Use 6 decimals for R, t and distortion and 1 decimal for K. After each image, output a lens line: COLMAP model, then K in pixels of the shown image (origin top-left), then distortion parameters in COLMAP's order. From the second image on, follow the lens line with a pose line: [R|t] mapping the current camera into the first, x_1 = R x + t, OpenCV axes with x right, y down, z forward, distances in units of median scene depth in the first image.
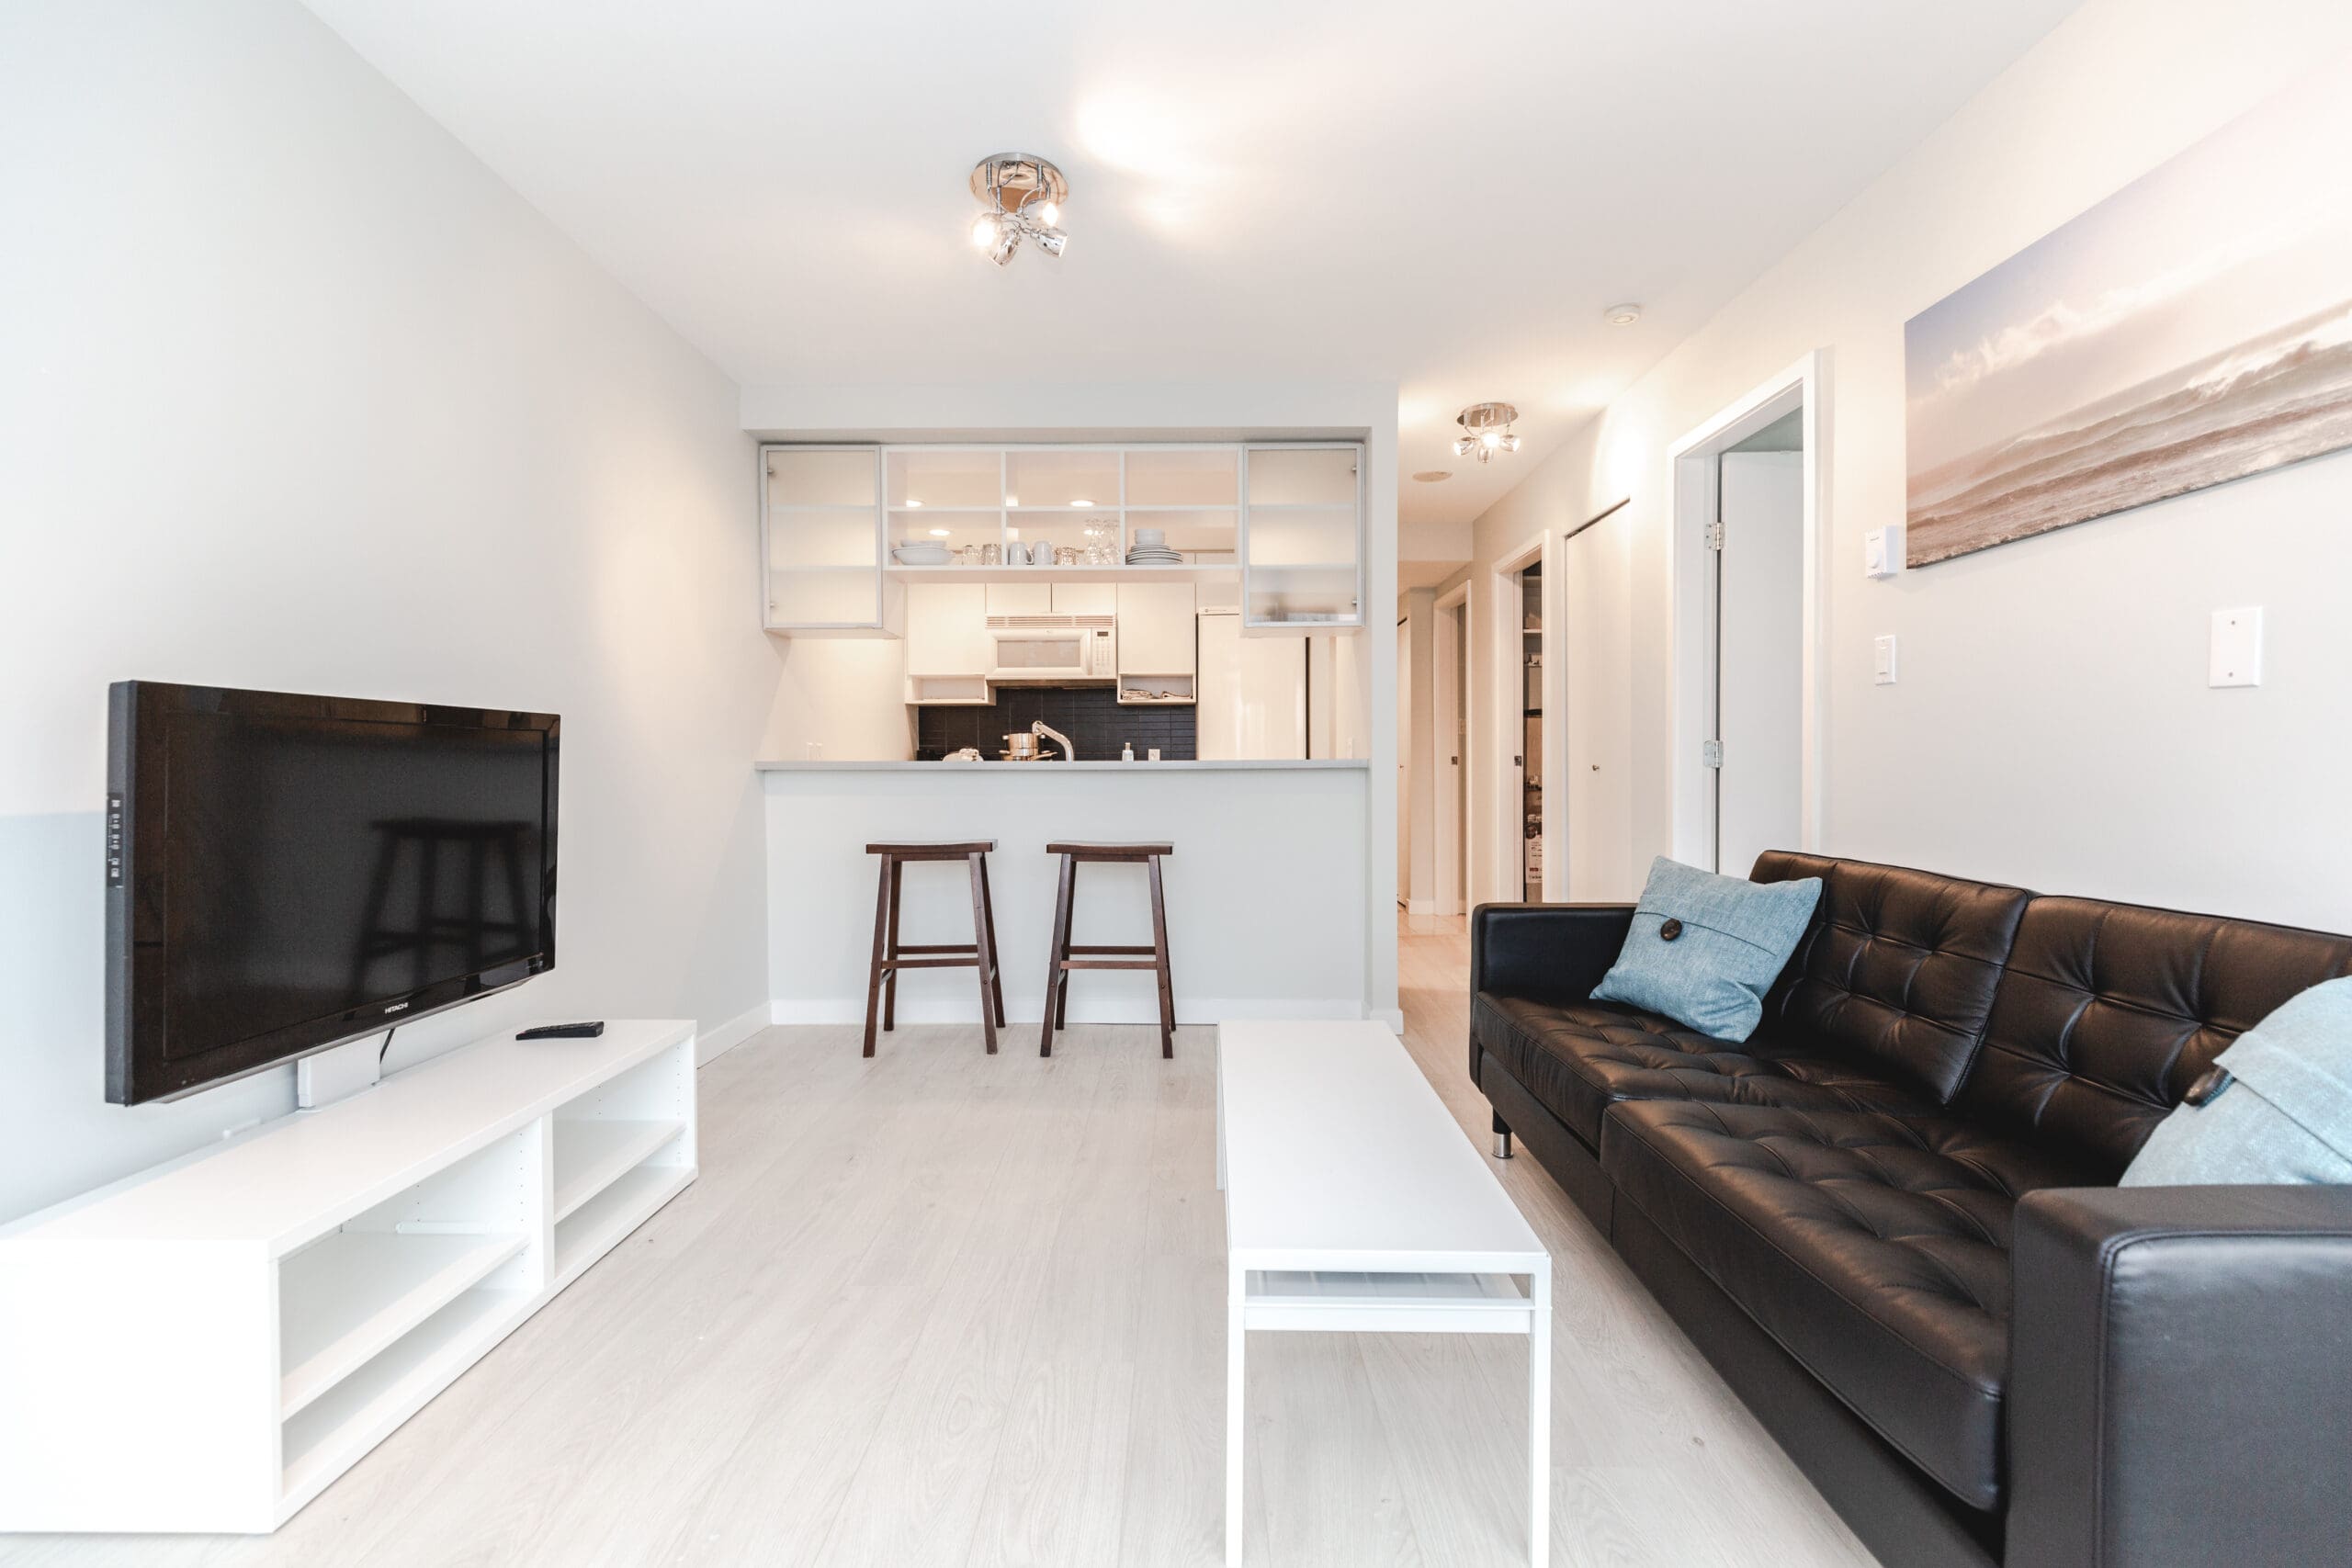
lens RADIAL K [[1083.9, 0, 1187.1], [0, 1083.9, 791.6], [0, 0, 1]] dist [0.001703, 0.000112]
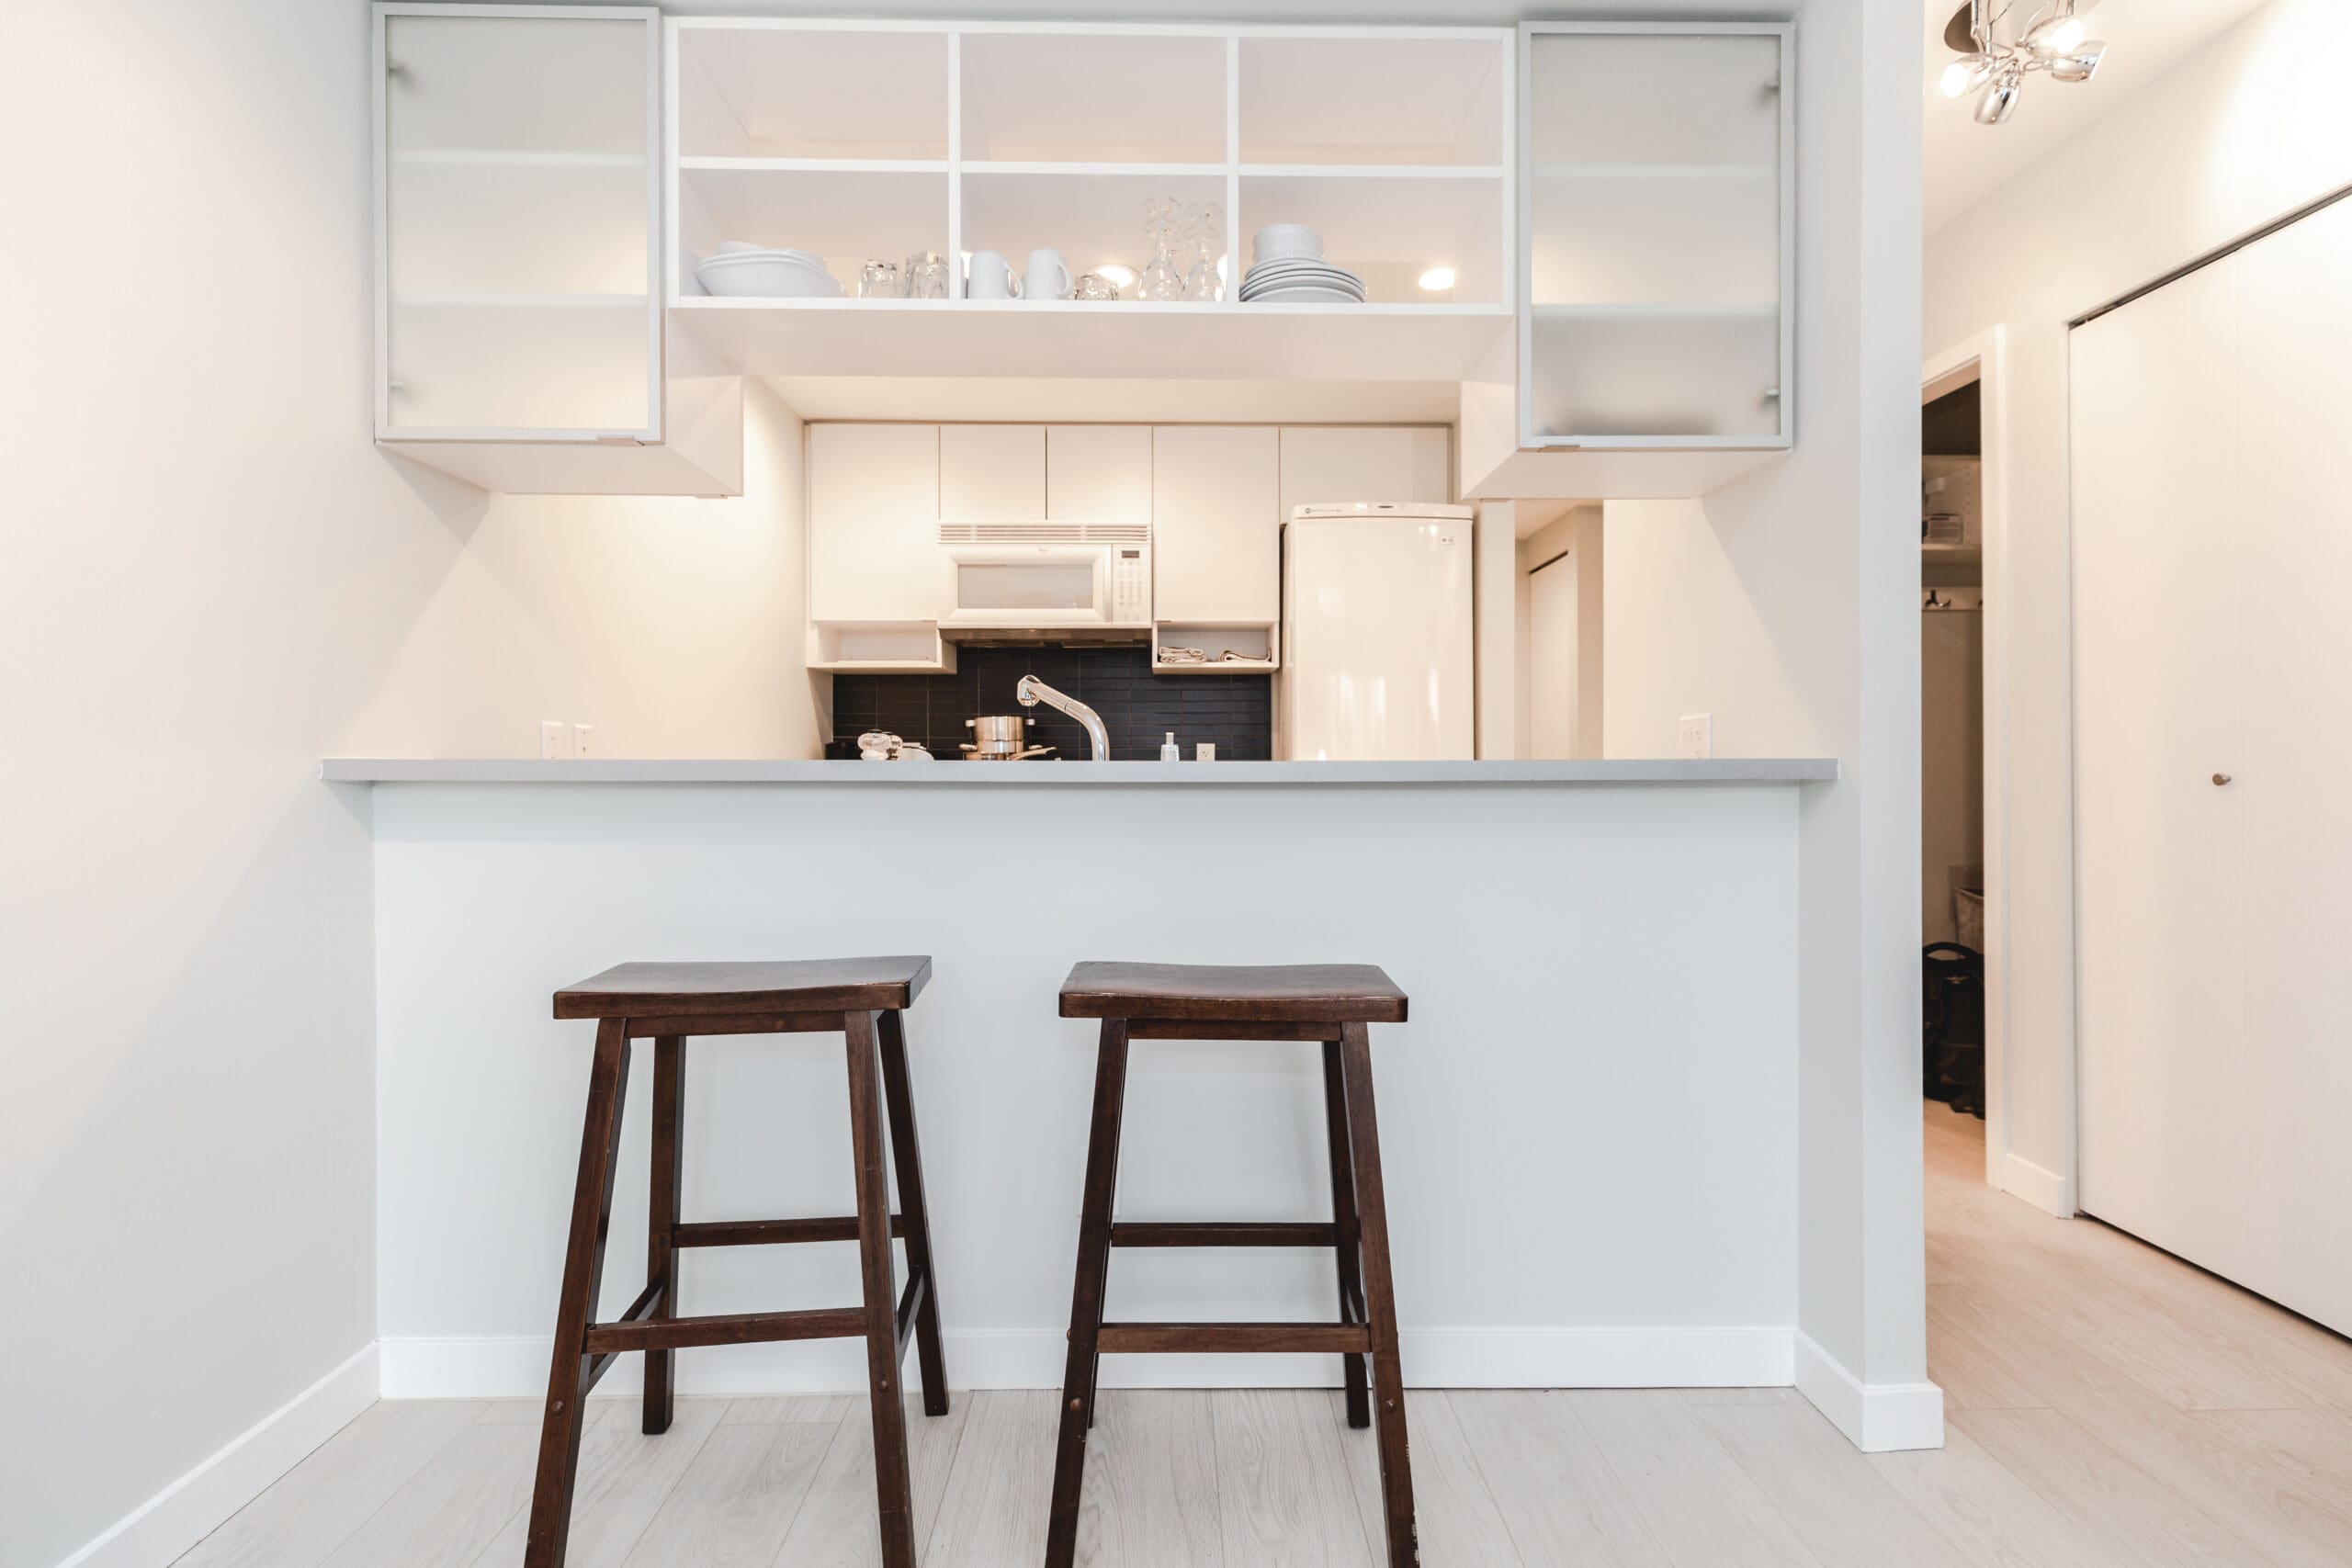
lens RADIAL K [[1071.5, 0, 1181.2], [0, 1071.5, 767.2], [0, 0, 1]] dist [0.000008, -0.000008]
pose [[0.999853, 0.003093, 0.016840, -0.059095], [-0.002692, 0.999712, -0.023827, -0.010909], [-0.016908, 0.023779, 0.999574, 0.398395]]
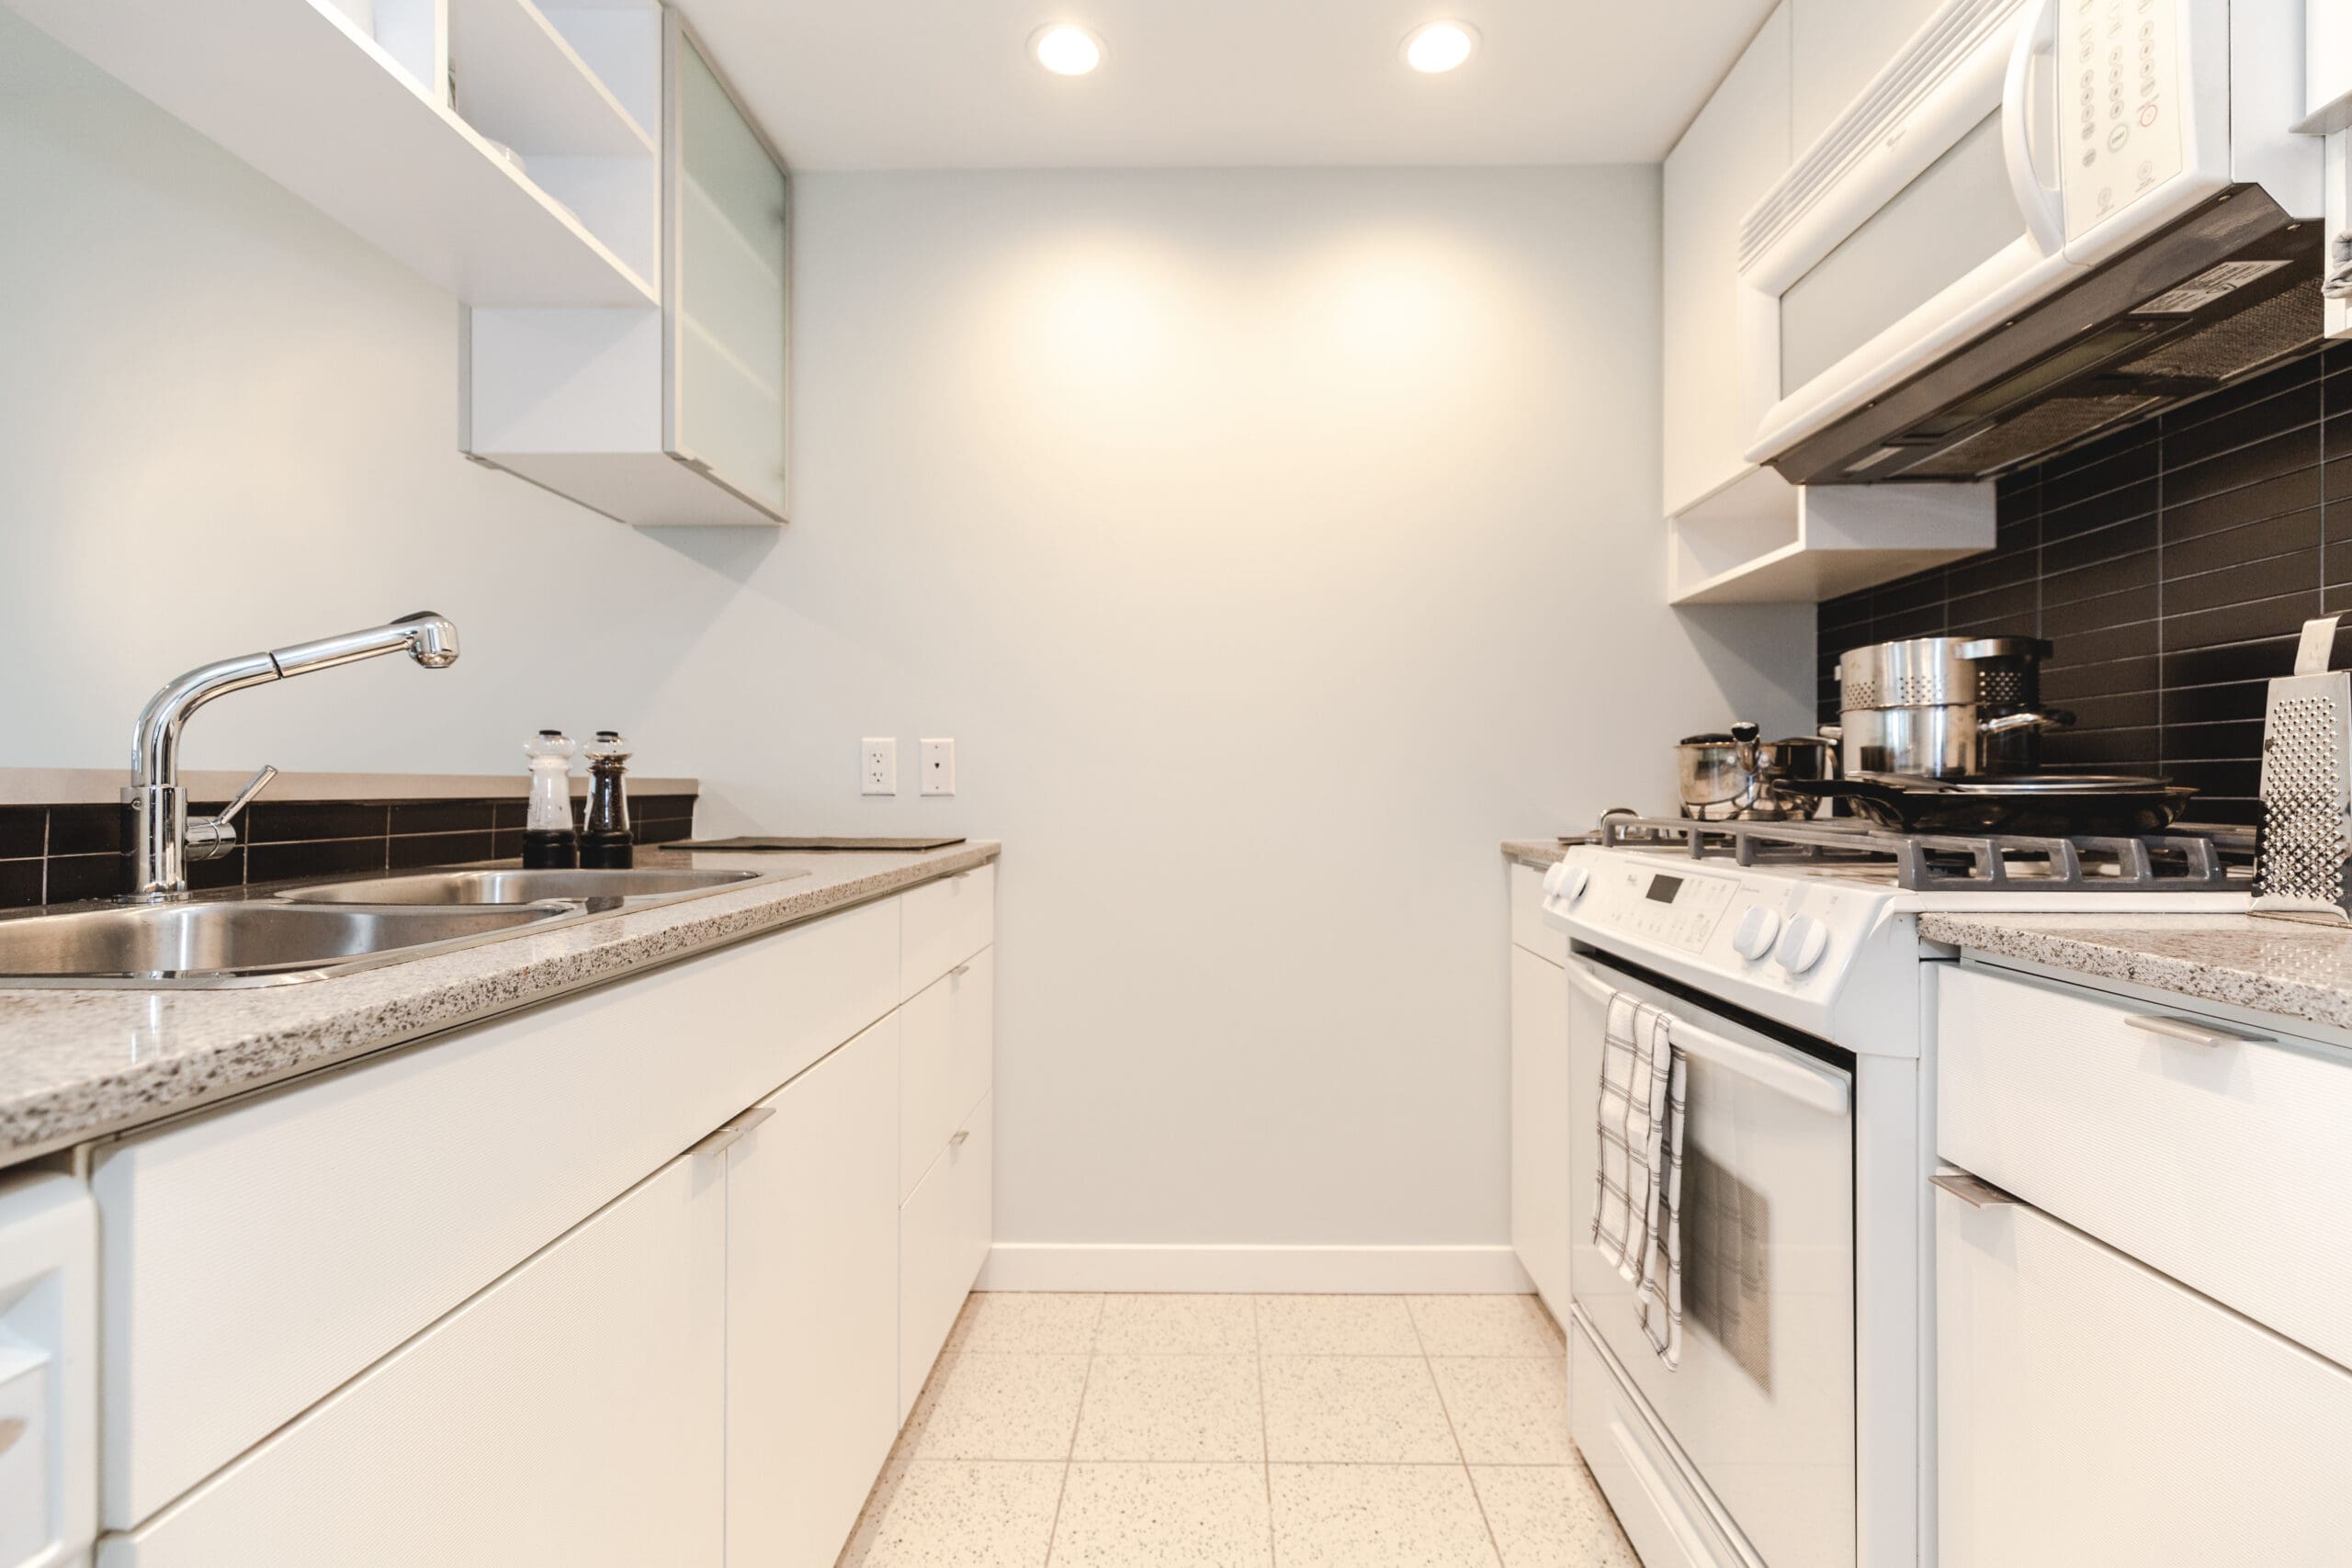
lens RADIAL K [[1071.5, 0, 1181.2], [0, 1071.5, 767.2], [0, 0, 1]] dist [0.000008, -0.000008]
pose [[-0.024553, -0.013634, -0.999606, 0.078324], [-0.021438, 0.999684, -0.013108, -0.022576], [0.999469, 0.021108, -0.024837, 0.875912]]
